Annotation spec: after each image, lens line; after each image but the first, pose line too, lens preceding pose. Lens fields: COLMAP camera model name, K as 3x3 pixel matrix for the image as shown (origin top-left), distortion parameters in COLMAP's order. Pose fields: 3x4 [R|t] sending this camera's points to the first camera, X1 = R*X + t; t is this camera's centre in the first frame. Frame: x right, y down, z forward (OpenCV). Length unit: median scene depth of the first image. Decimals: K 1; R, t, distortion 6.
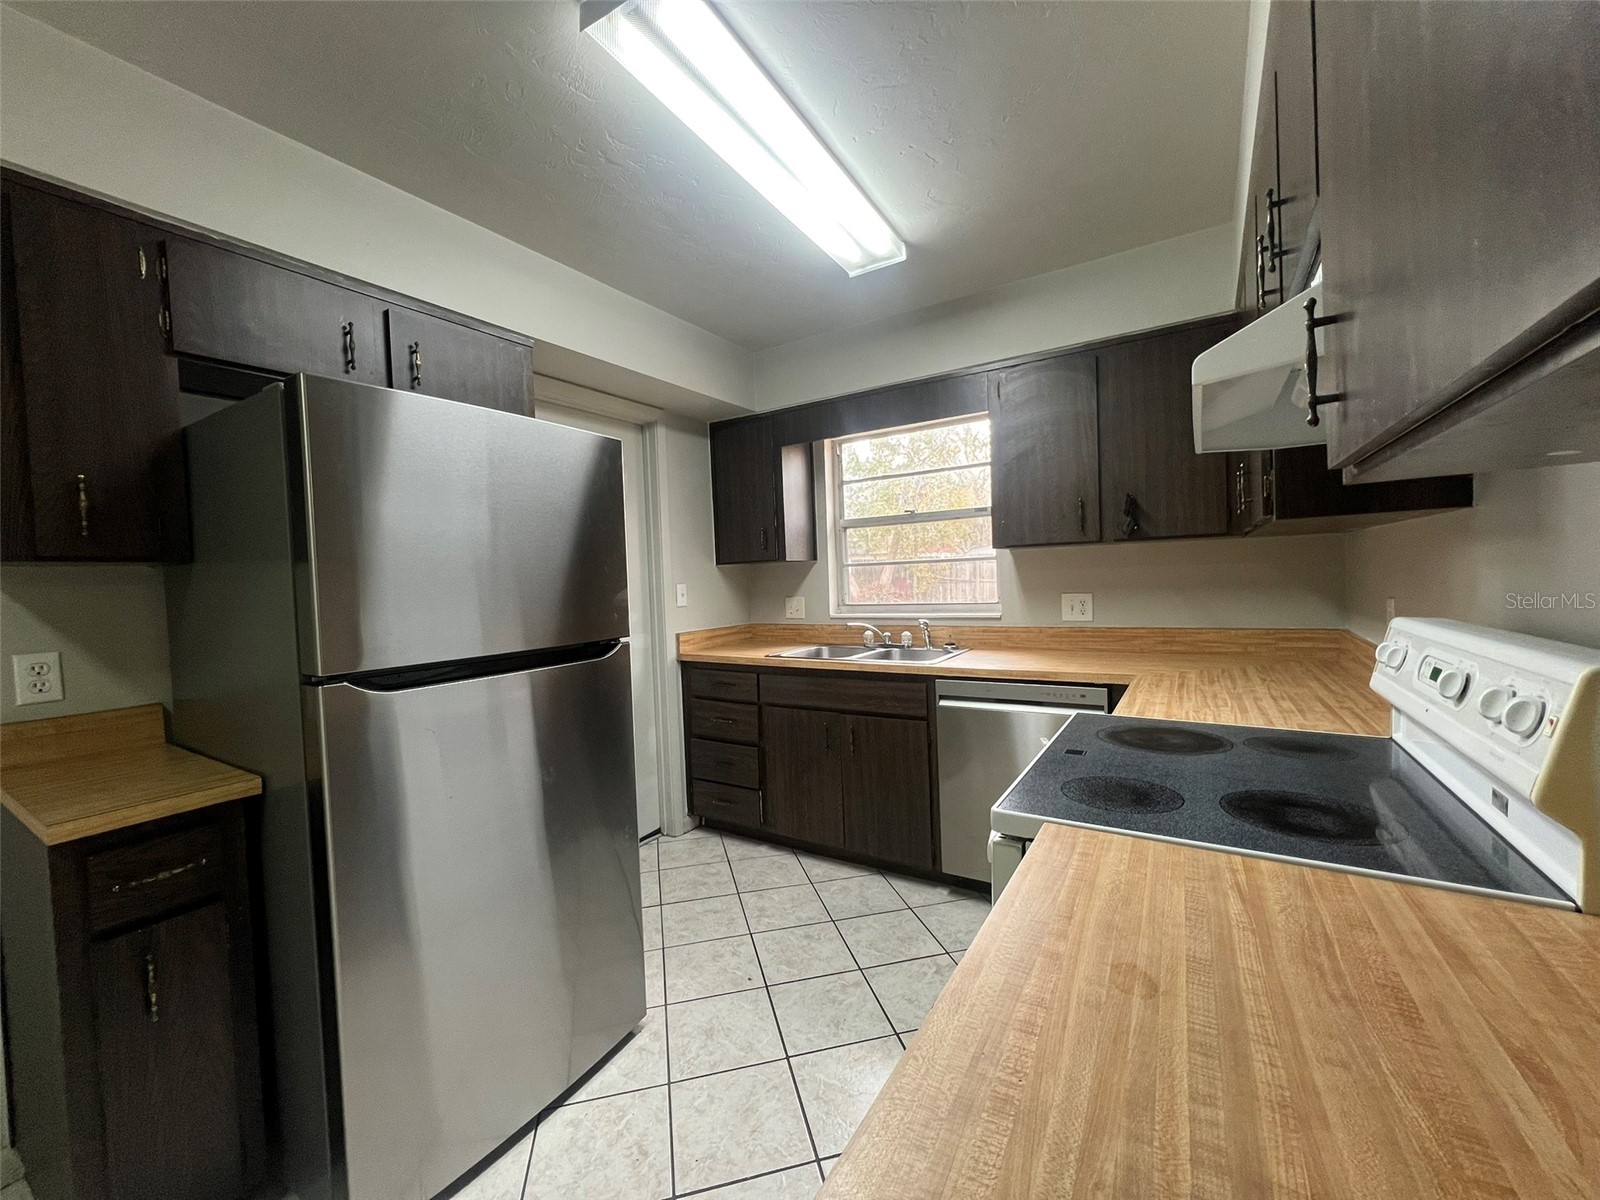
lens RADIAL K [[633.4, 0, 802.3], [0, 633.4, 597.8], [0, 0, 1]] dist [-0.002771, -0.000847]
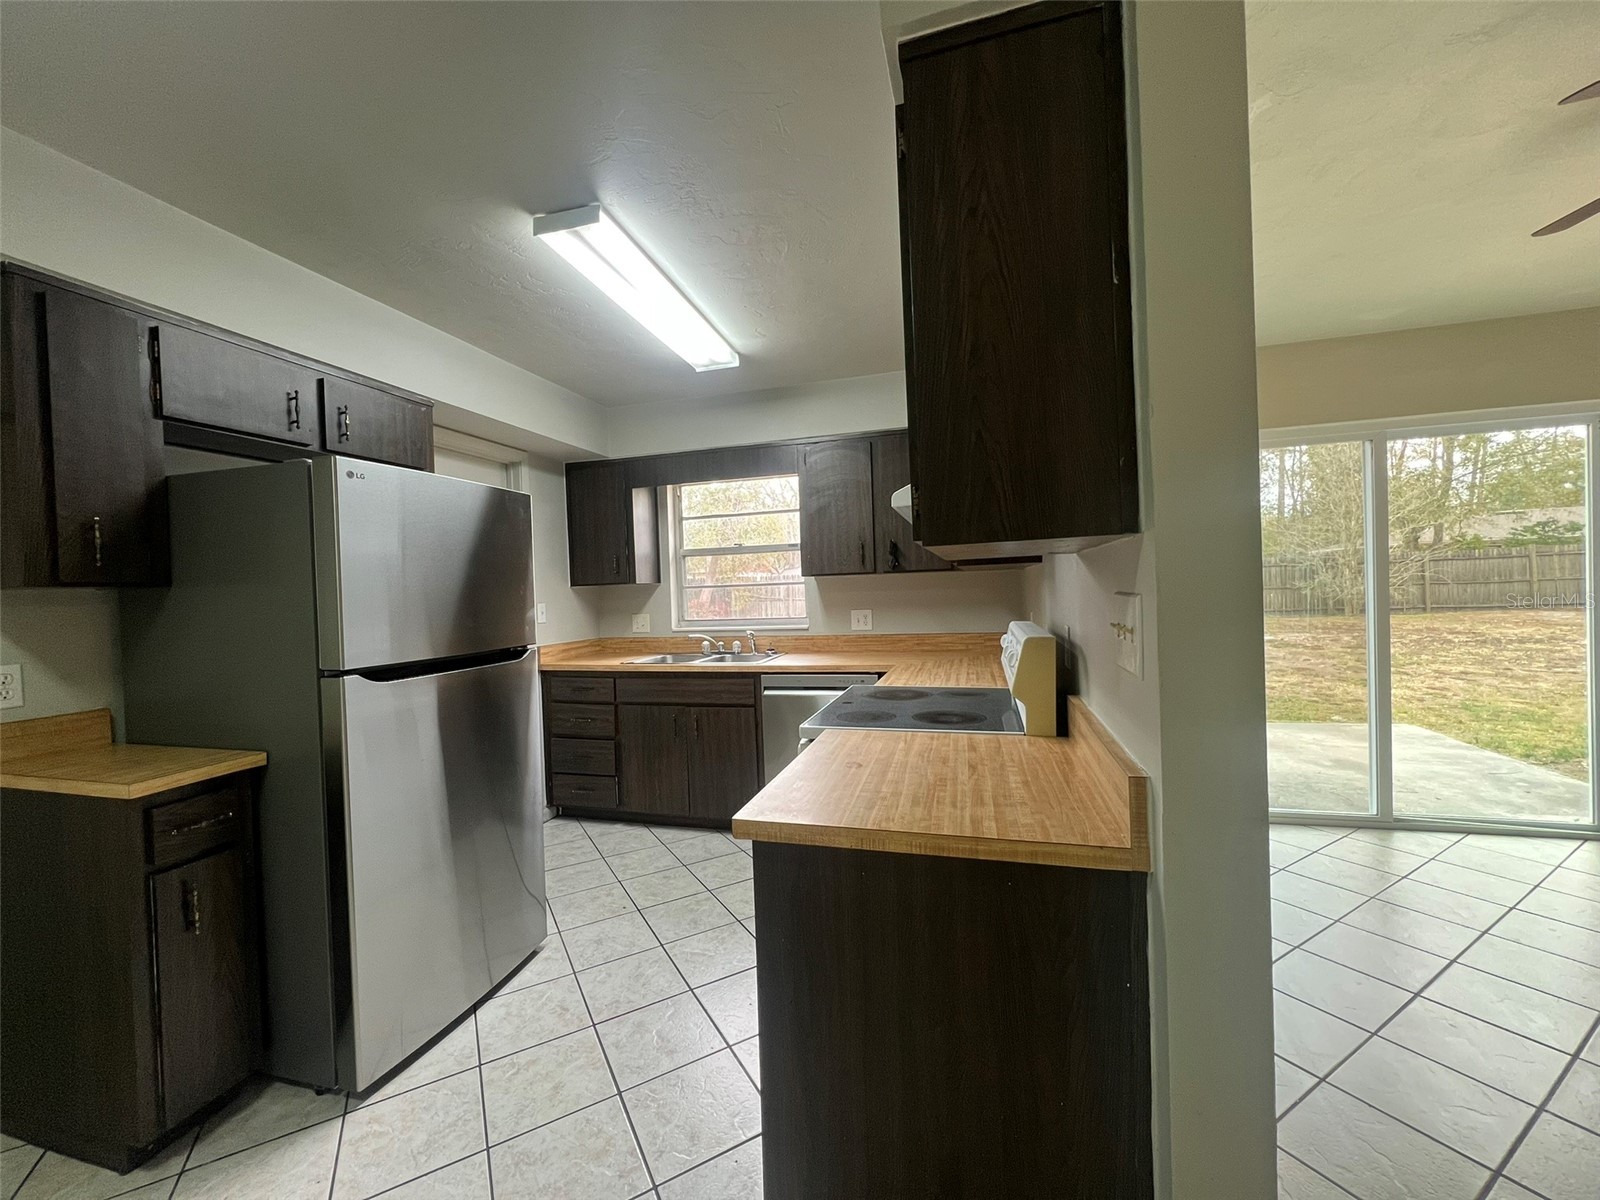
lens RADIAL K [[633.4, 0, 795.6], [0, 633.4, 596.3], [0, 0, 1]] dist [-0.002771, -0.000847]
pose [[0.961567, 0.001236, 0.274569, -0.095570], [0.007273, 0.999524, -0.029968, 0.004982], [-0.274475, 0.030813, 0.961100, -0.340329]]
